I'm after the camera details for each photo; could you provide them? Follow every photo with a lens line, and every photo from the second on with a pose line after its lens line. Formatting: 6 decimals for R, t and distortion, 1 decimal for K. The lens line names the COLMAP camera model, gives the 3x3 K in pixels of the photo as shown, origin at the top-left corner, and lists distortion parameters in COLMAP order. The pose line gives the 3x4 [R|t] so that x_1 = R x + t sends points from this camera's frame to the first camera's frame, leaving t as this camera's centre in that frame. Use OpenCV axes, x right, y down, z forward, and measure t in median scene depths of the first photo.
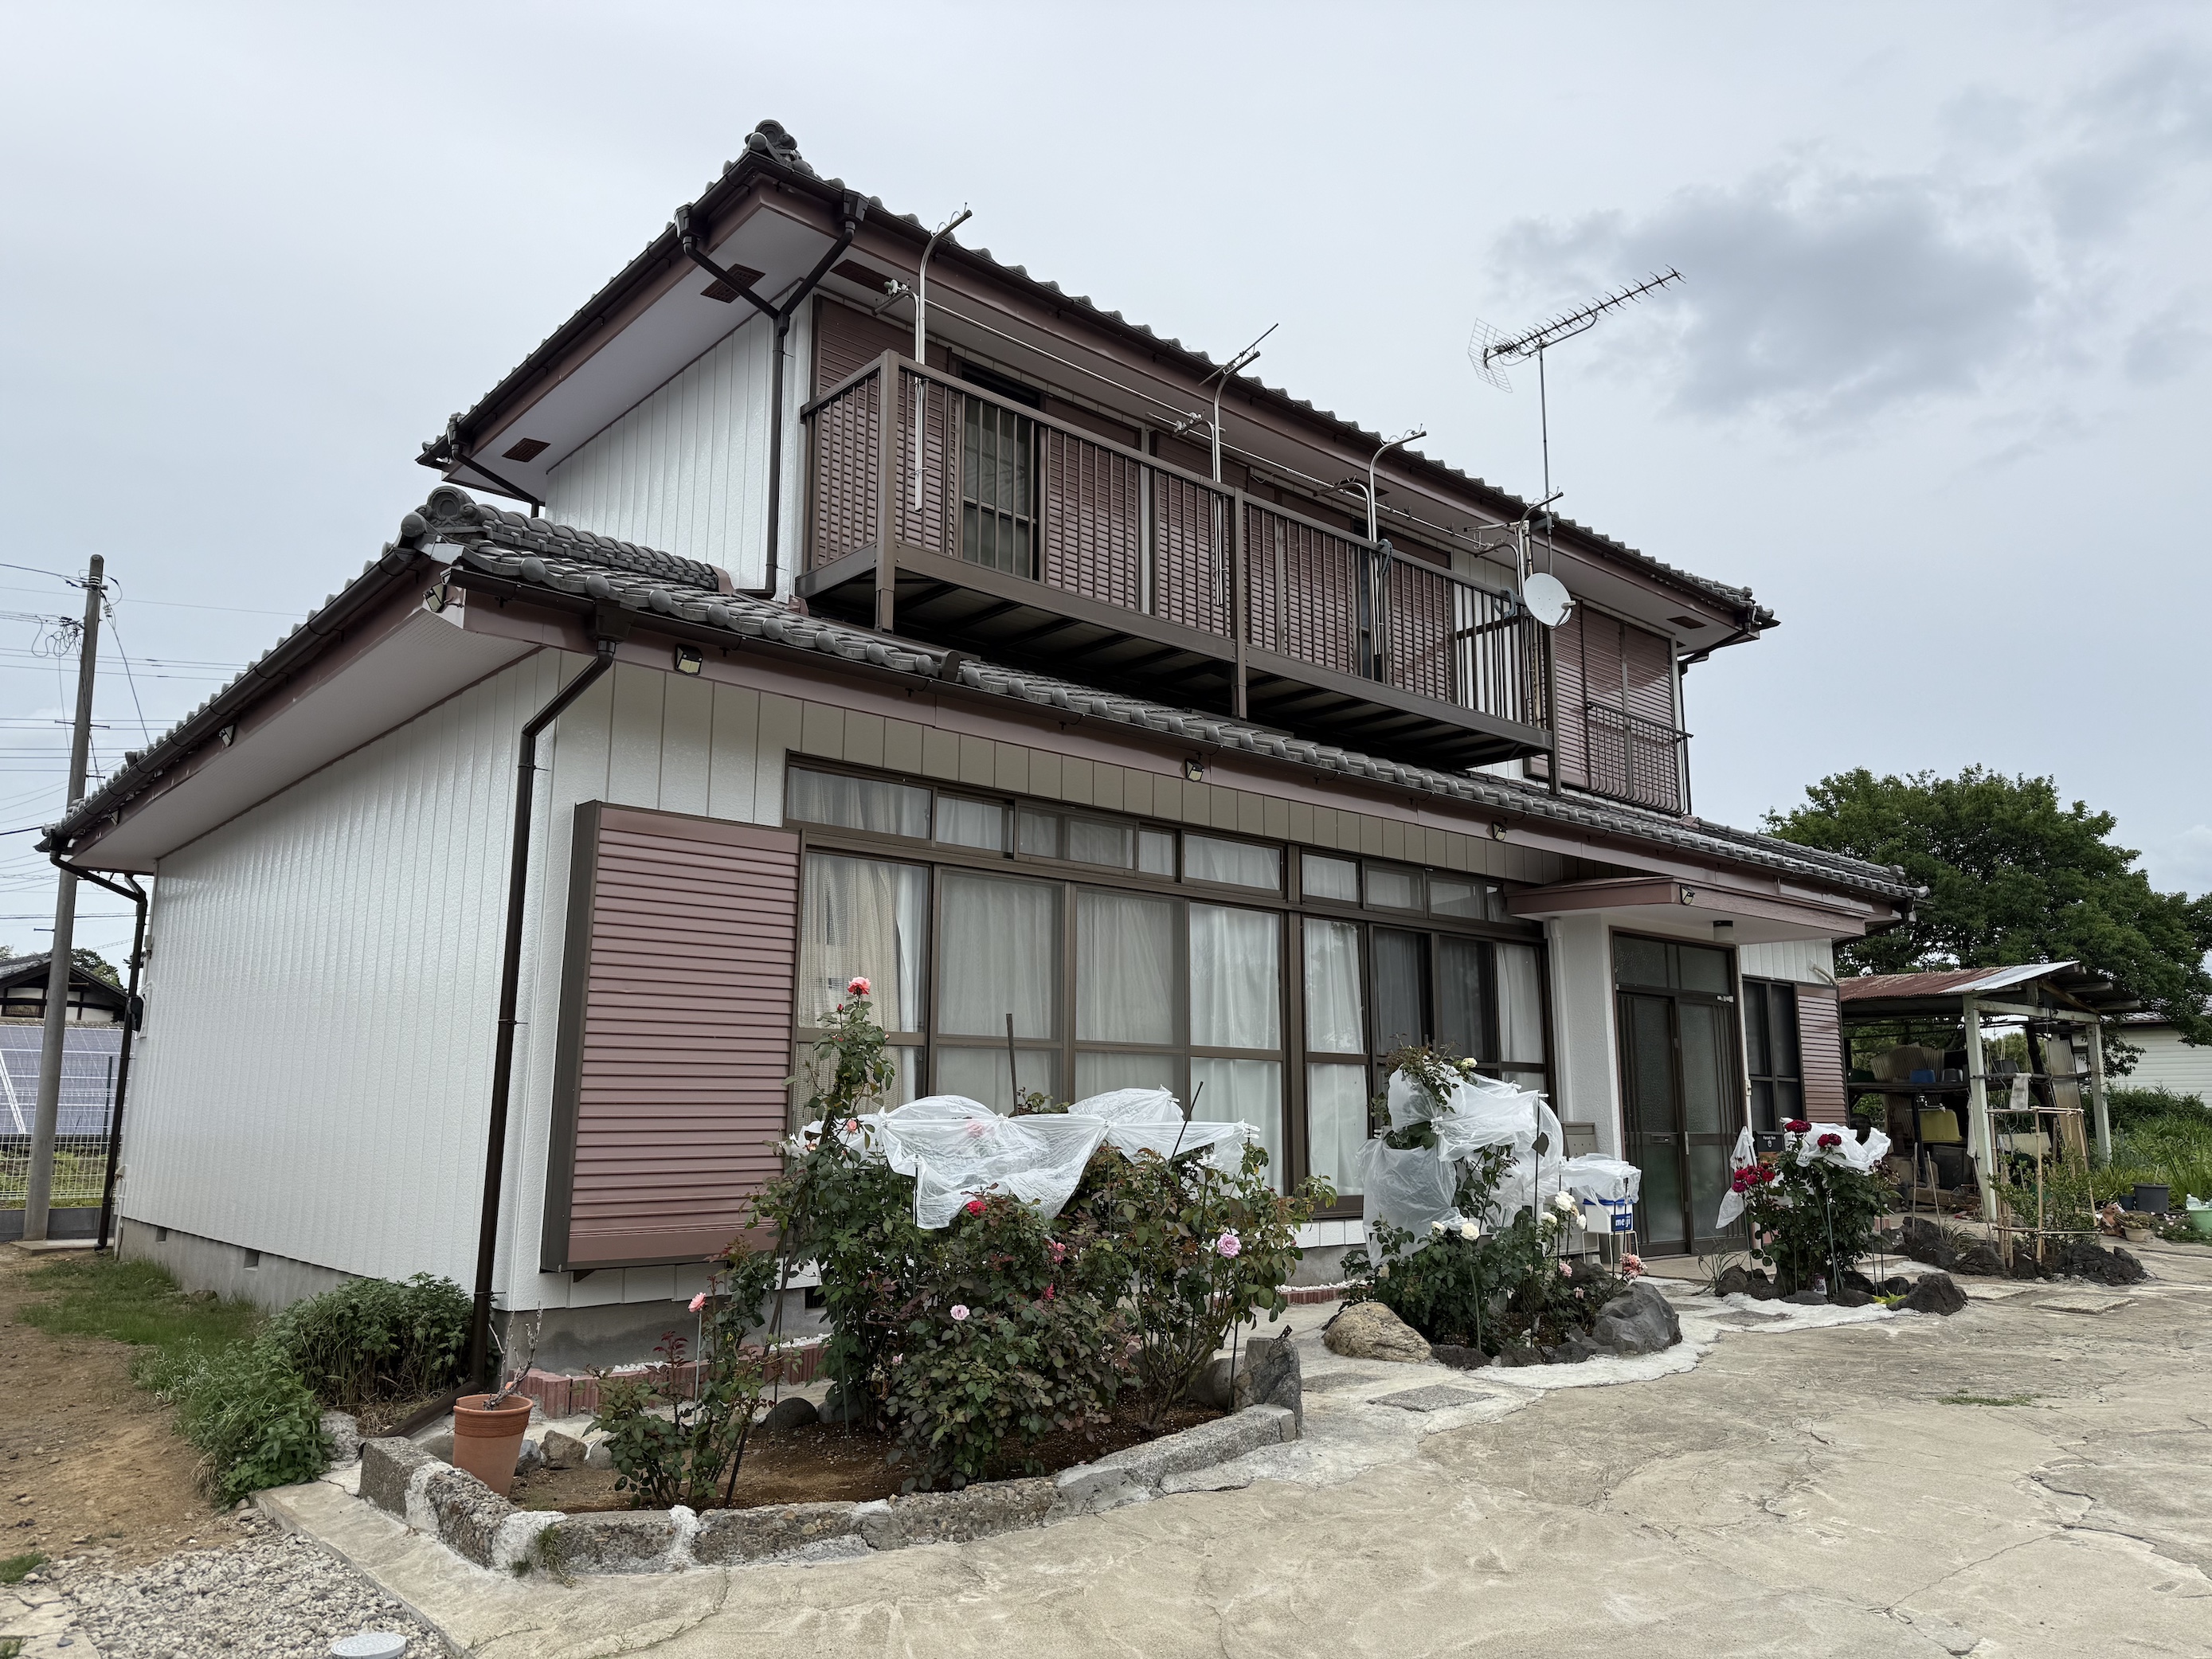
lens RADIAL K [[1557.1, 0, 1105.5], [0, 1557.1, 828.5], [0, 0, 1]] dist [-0.000809, -0.001119]
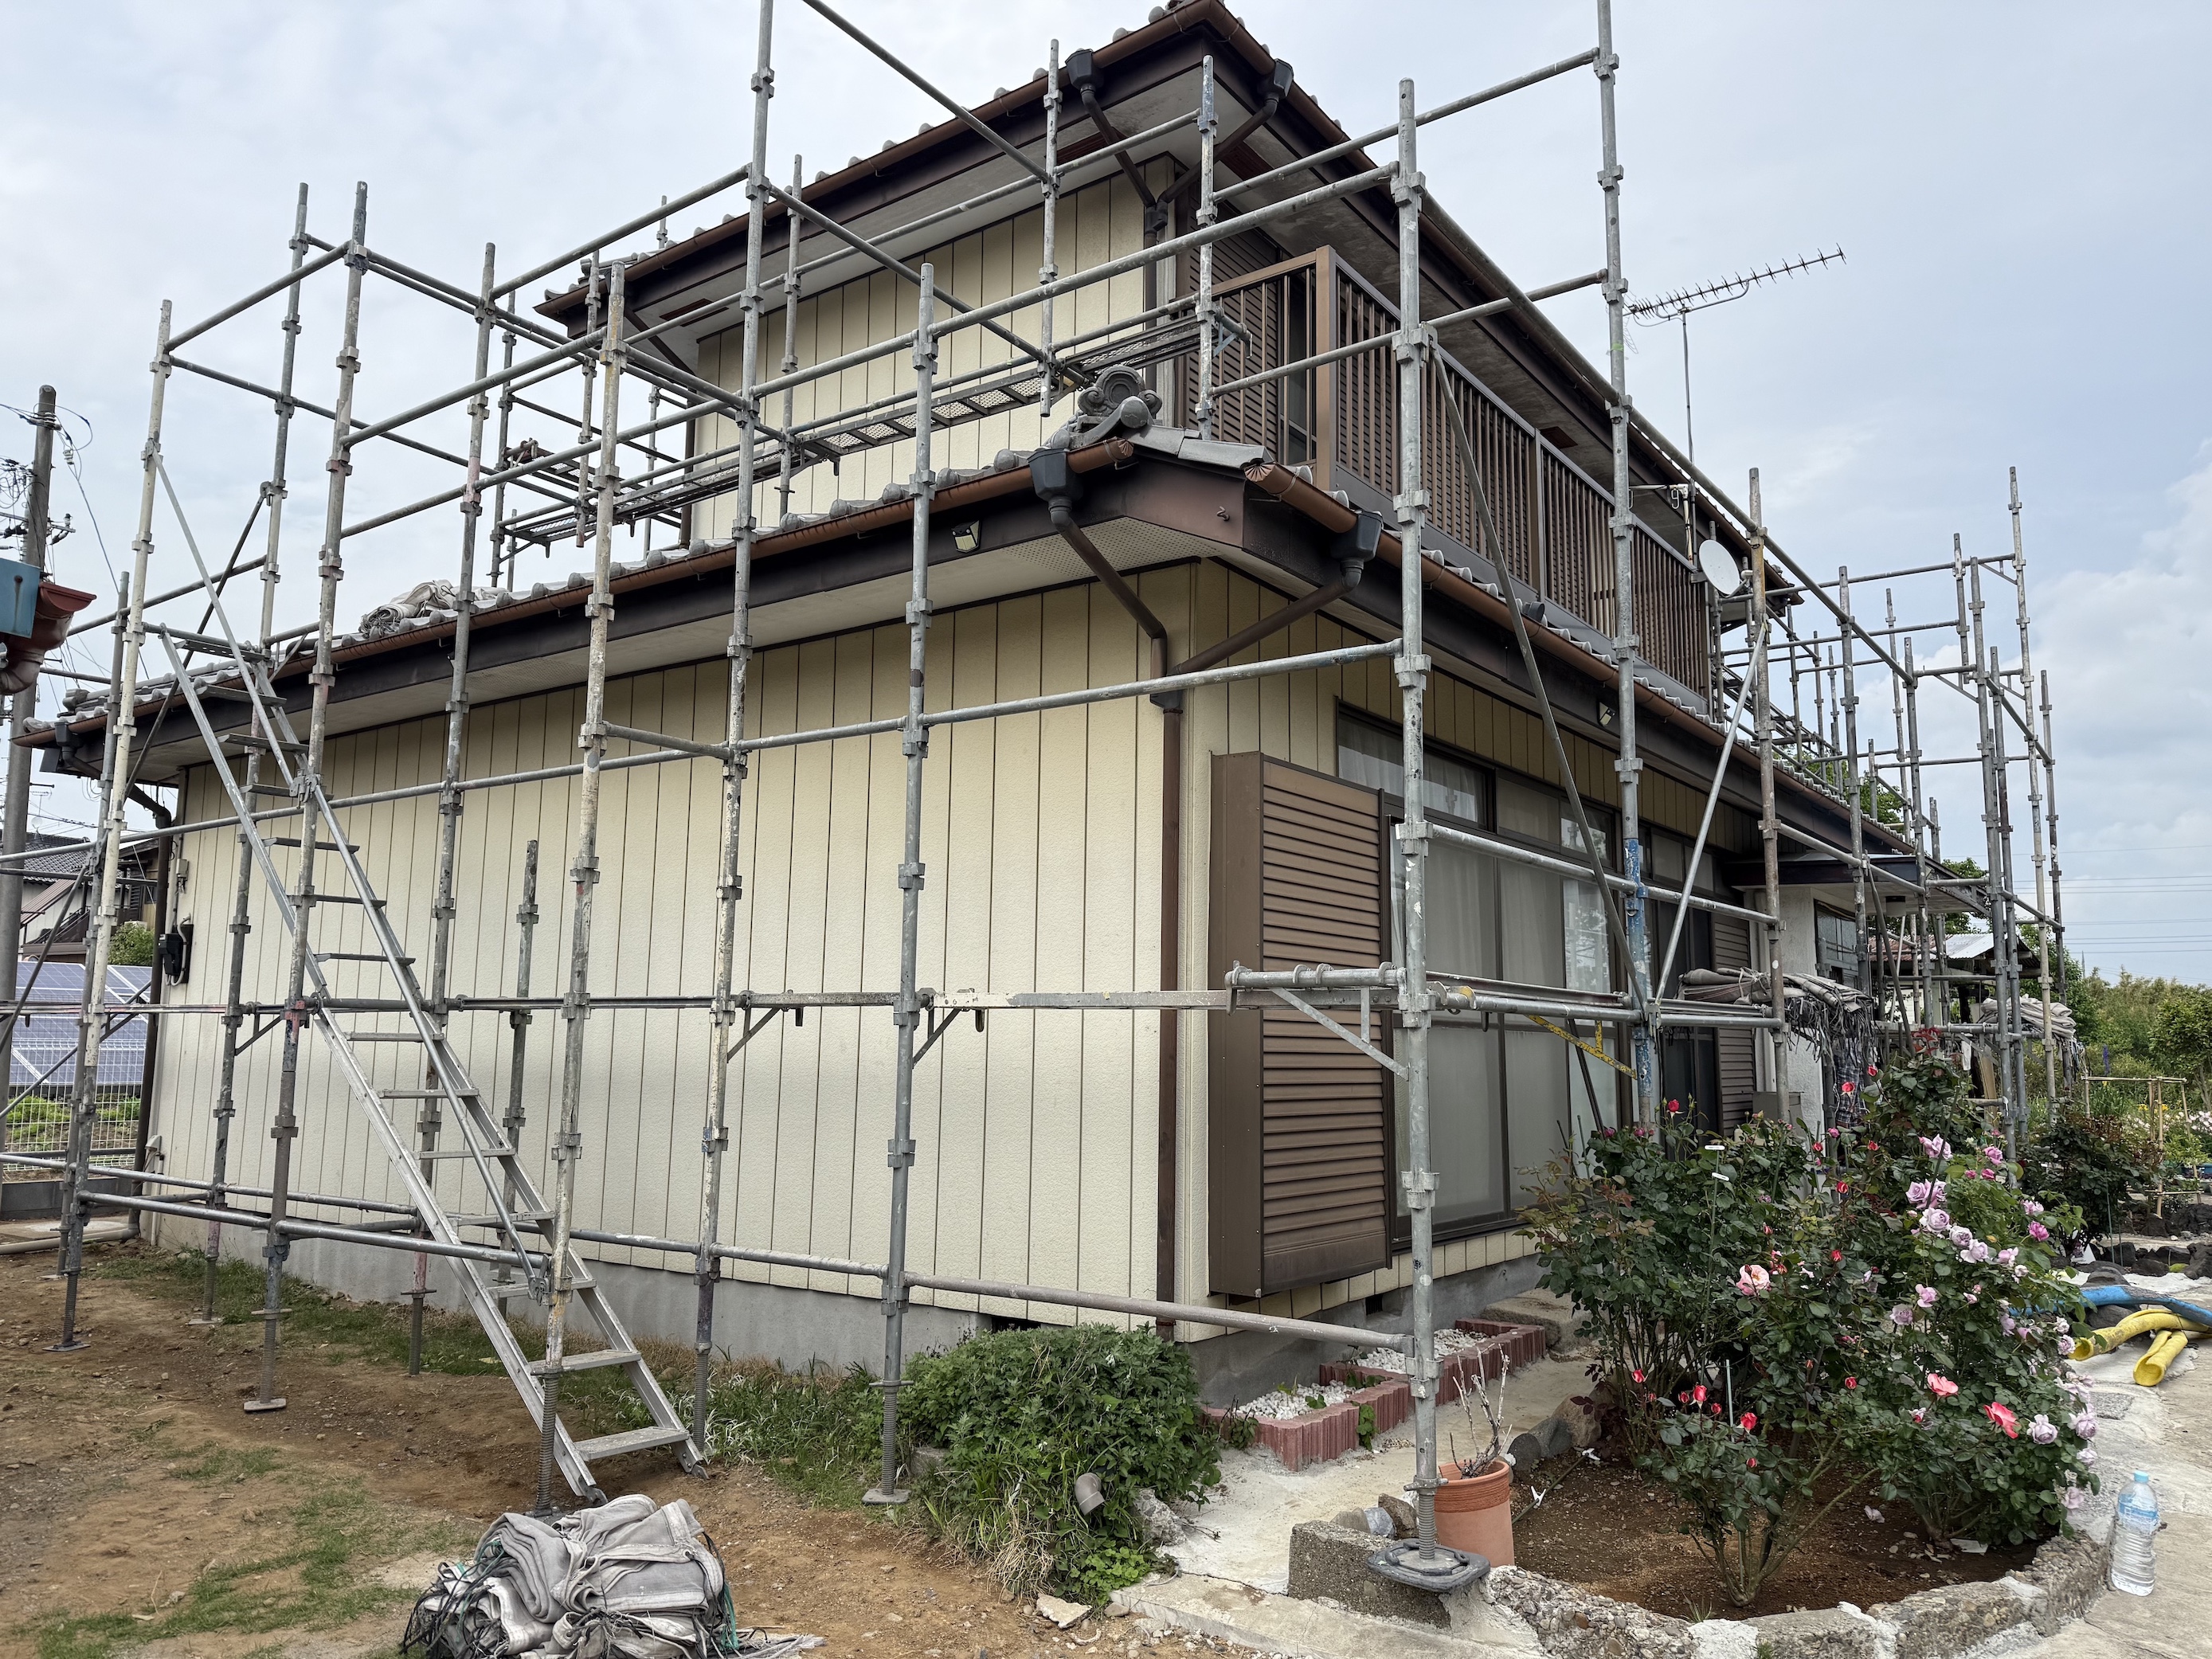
lens RADIAL K [[1557.1, 0, 1108.3], [0, 1557.1, 833.9], [0, 0, 1]] dist [-0.000809, -0.001119]
pose [[0.977788, 0.035620, 0.206548, -0.378654], [-0.045852, 0.997936, 0.044961, -0.005030], [-0.204520, -0.053433, 0.977403, 0.113798]]
